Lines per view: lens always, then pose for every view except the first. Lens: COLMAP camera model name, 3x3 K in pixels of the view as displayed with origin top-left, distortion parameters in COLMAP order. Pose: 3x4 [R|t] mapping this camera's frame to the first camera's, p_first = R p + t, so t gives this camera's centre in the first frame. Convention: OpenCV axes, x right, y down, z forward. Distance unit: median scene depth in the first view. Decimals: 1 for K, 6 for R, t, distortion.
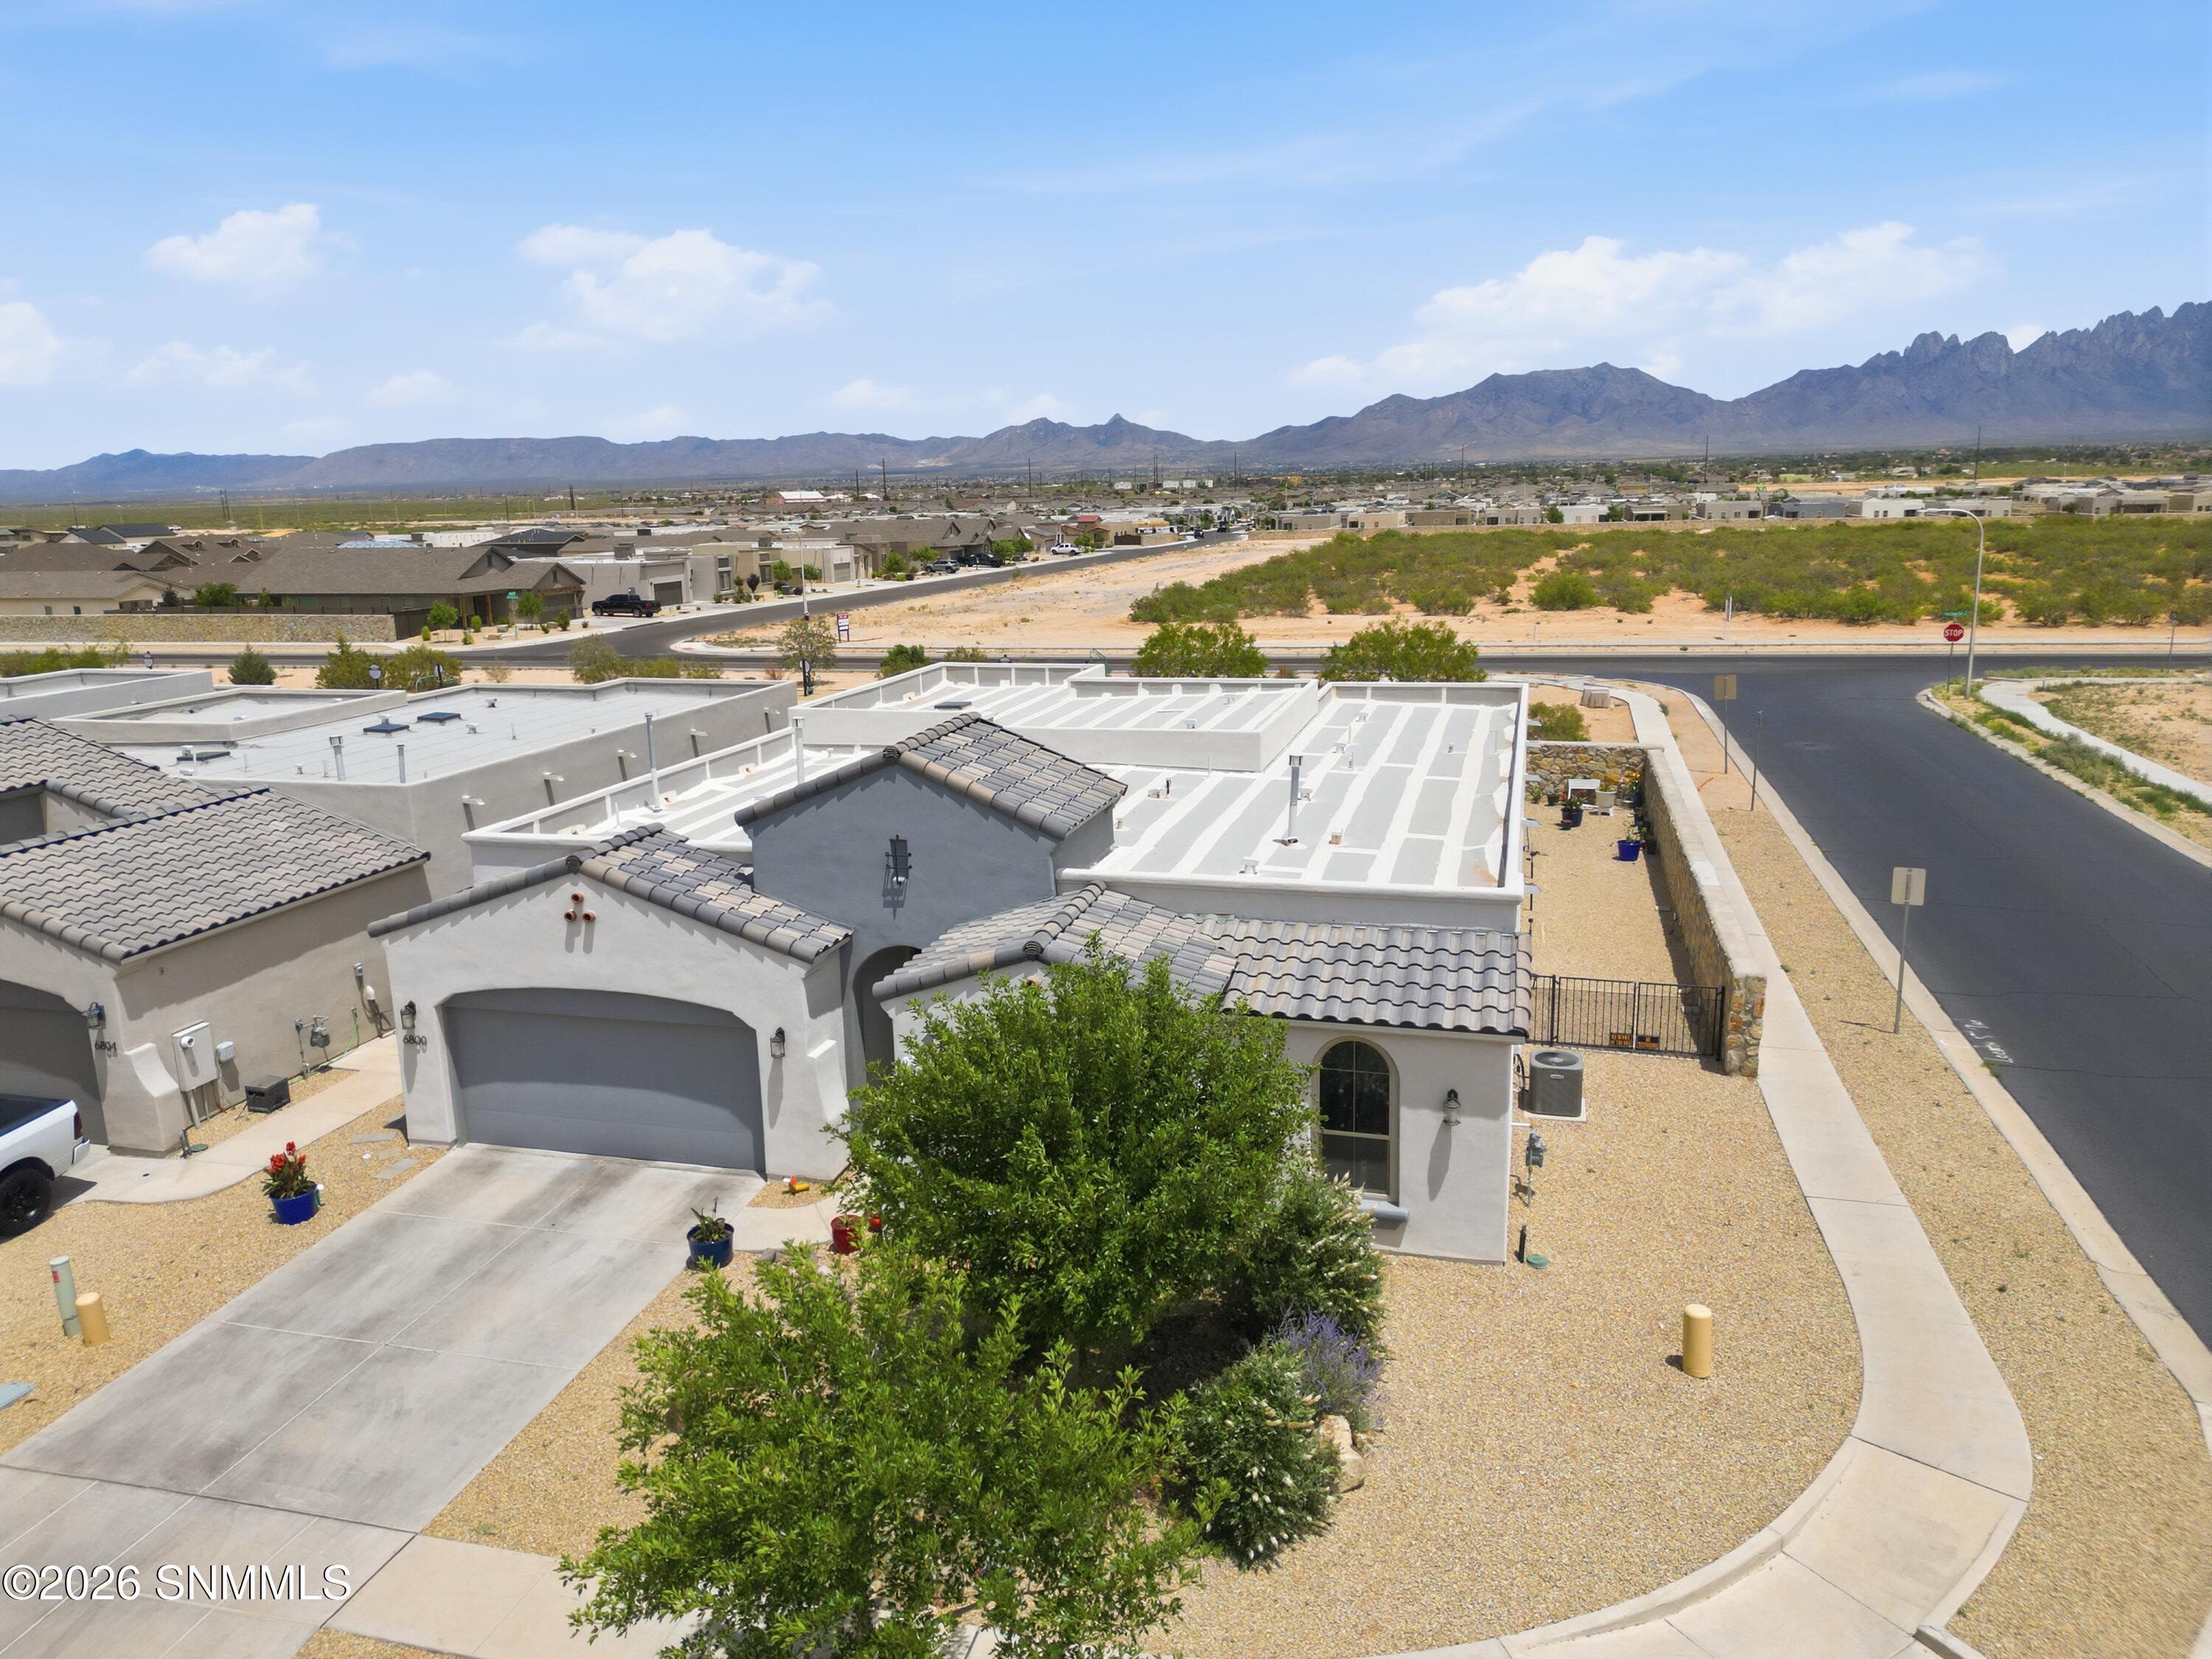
lens RADIAL K [[1551.0, 0, 1093.7], [0, 1551.0, 828.3], [0, 0, 1]] dist [0.071353, -0.075669]
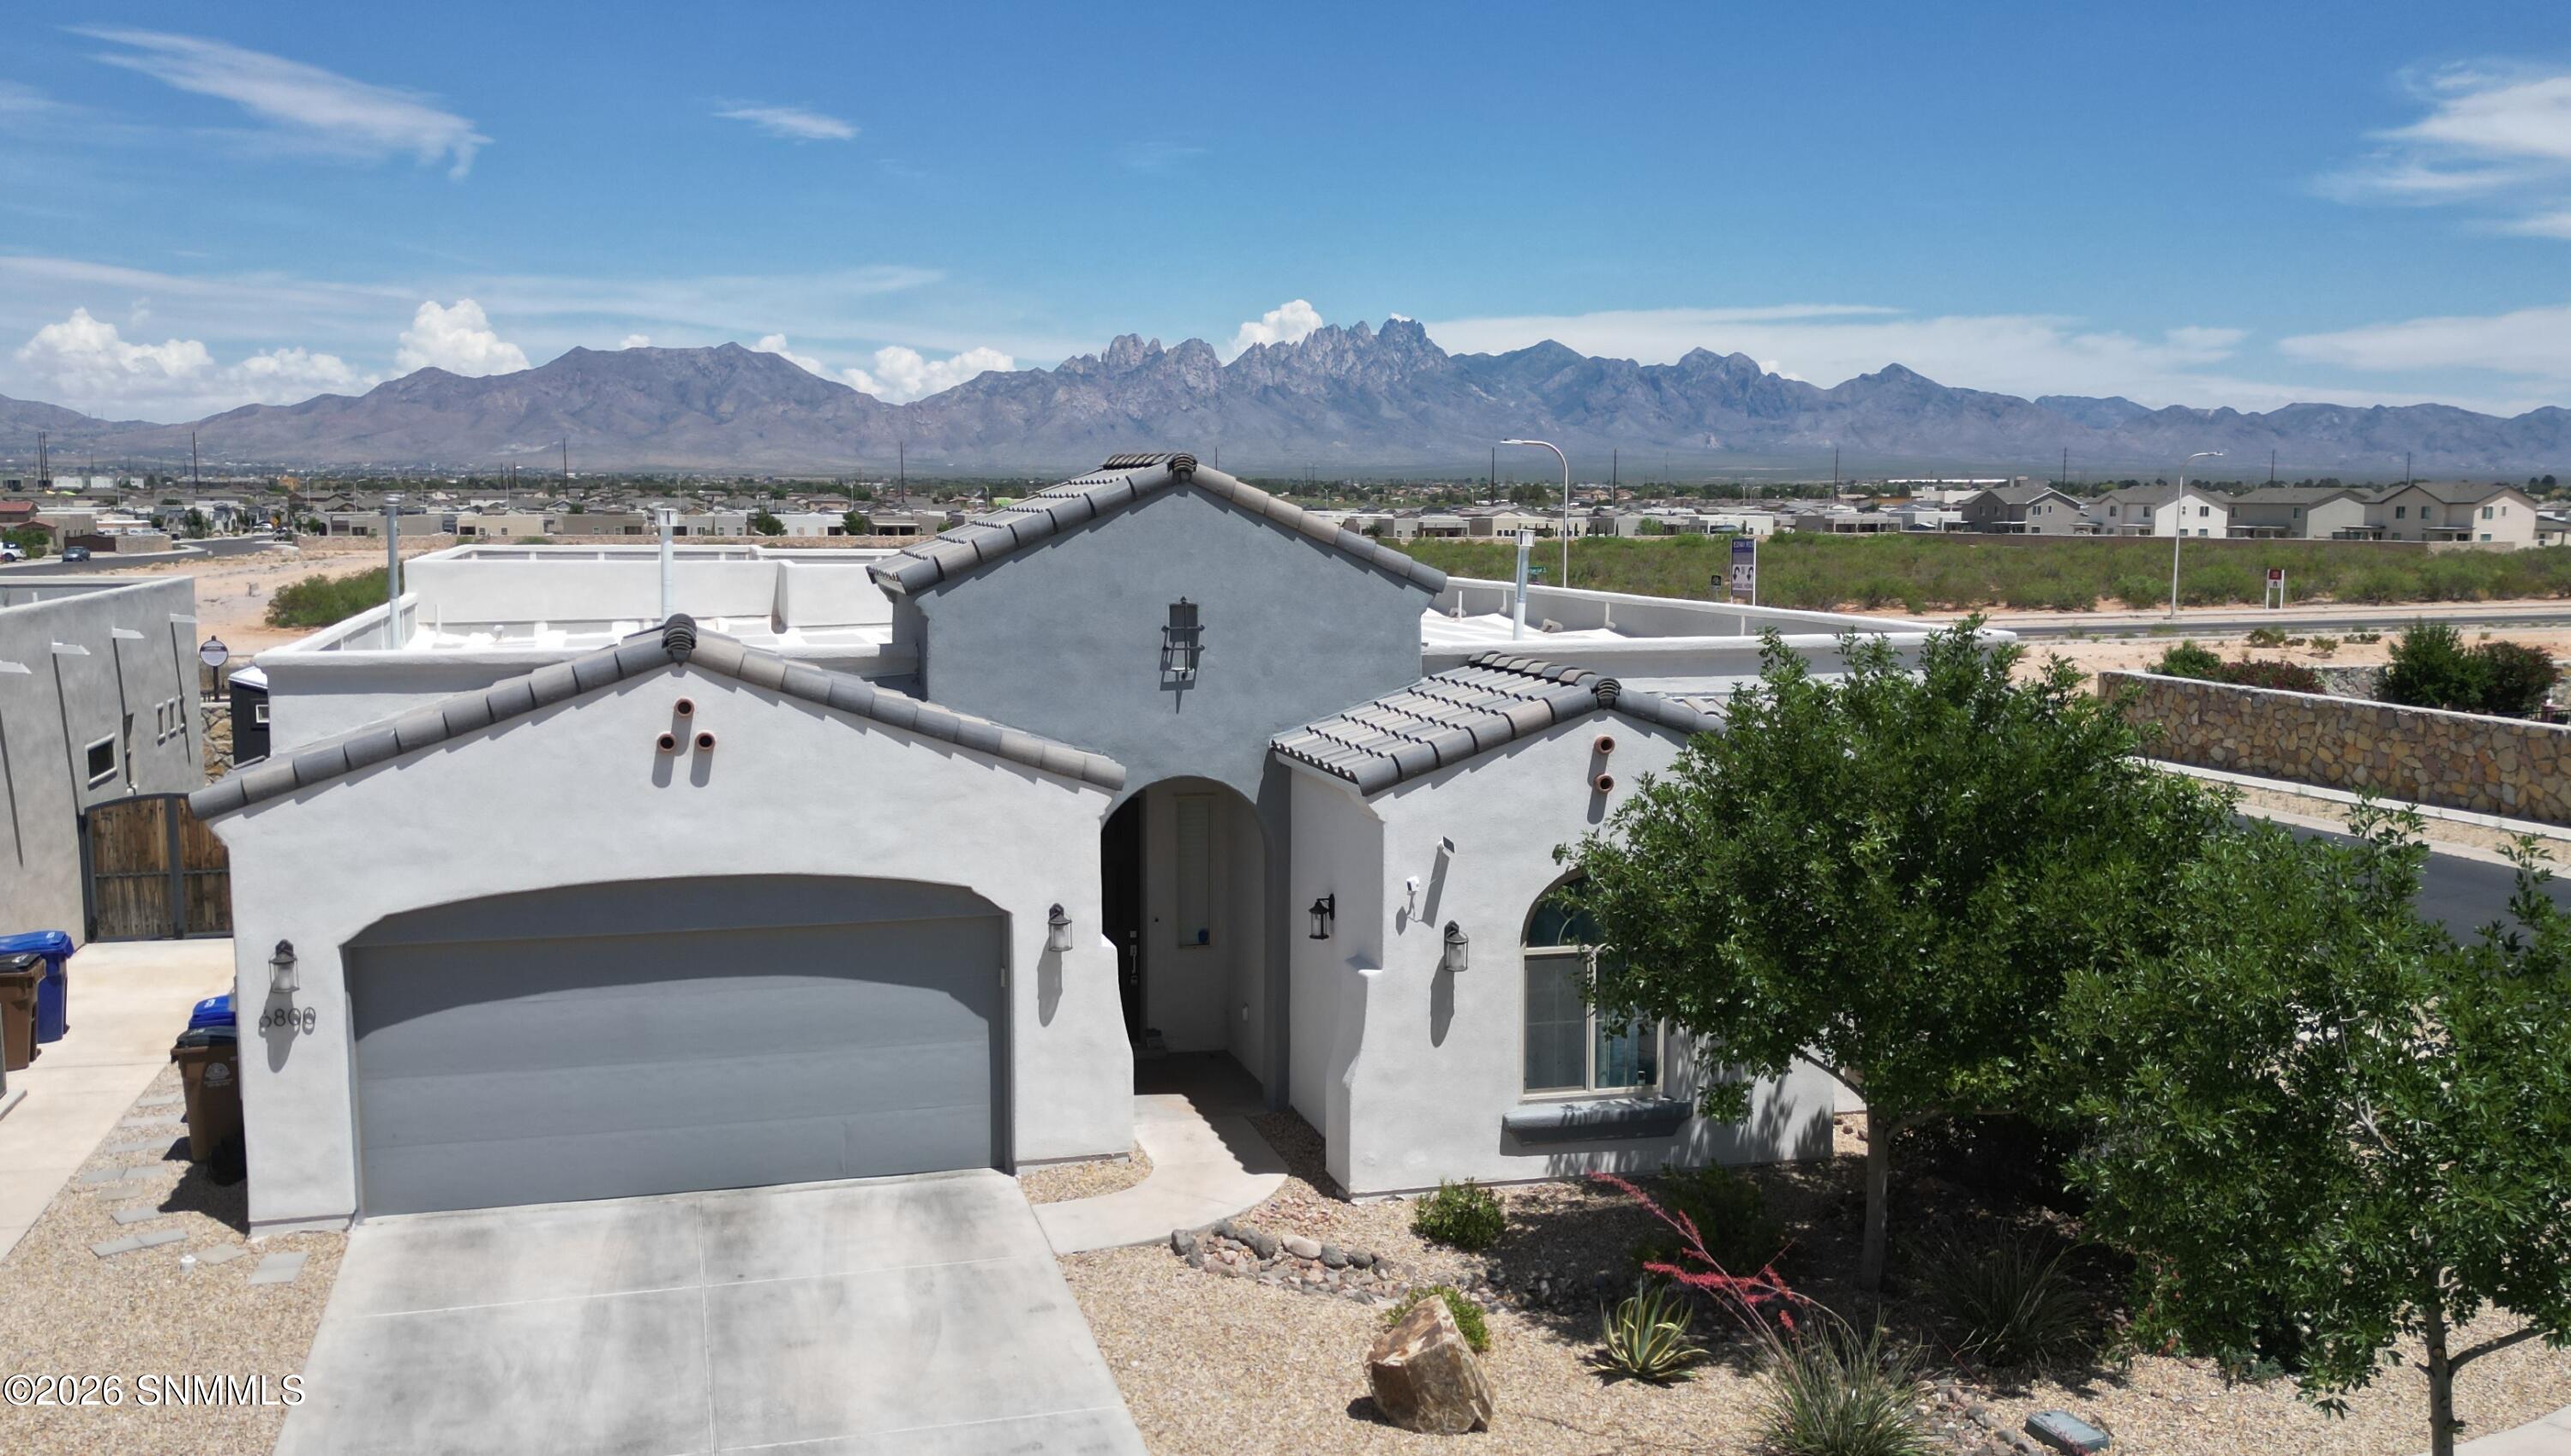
lens RADIAL K [[2247.6, 0, 1257.1], [0, 2247.6, 803.8], [0, 0, 1]] dist [0.098485, -0.141612]
pose [[0.861419, -0.041690, 0.506180, -0.179617], [0.085357, 0.994333, -0.063366, 0.047103], [-0.500670, 0.097791, 0.860097, 0.062641]]
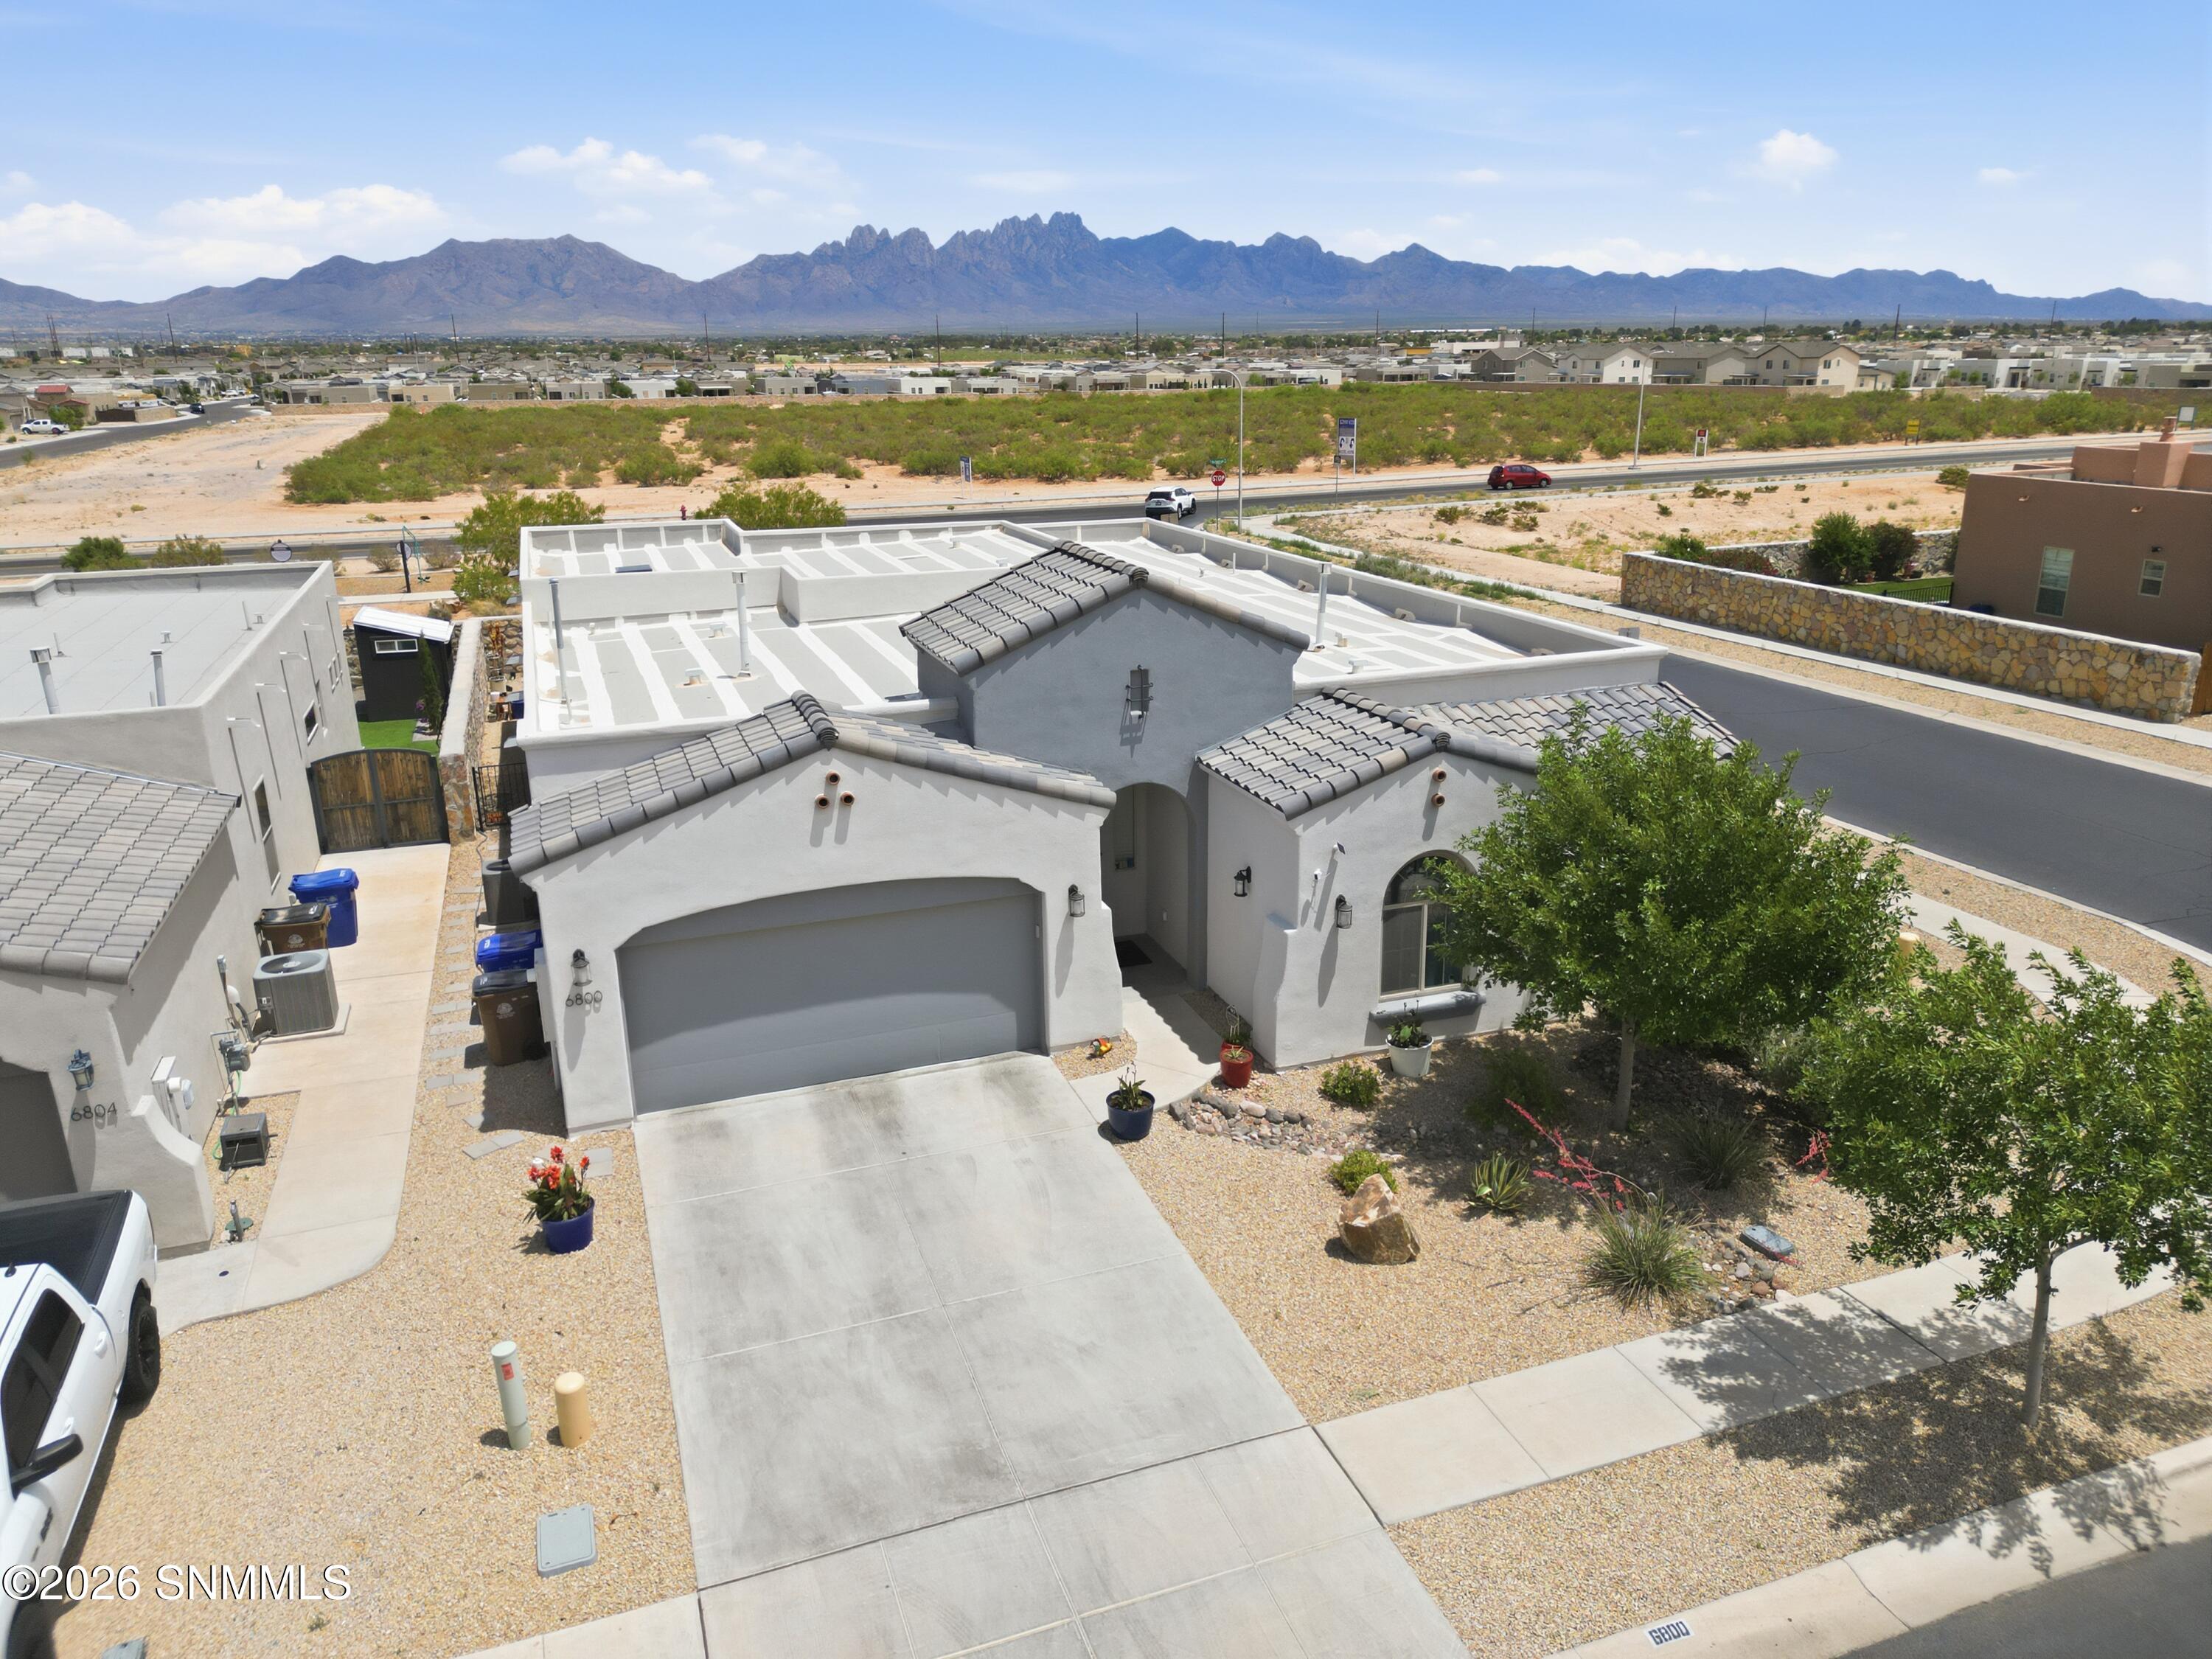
lens RADIAL K [[1551.0, 0, 1093.7], [0, 1551.0, 828.3], [0, 0, 1]] dist [0.071353, -0.075669]
pose [[0.818457, -0.157176, 0.552652, -0.216186], [0.116815, 0.987287, 0.107790, -0.000868], [-0.562568, -0.023663, 0.826412, 0.073877]]
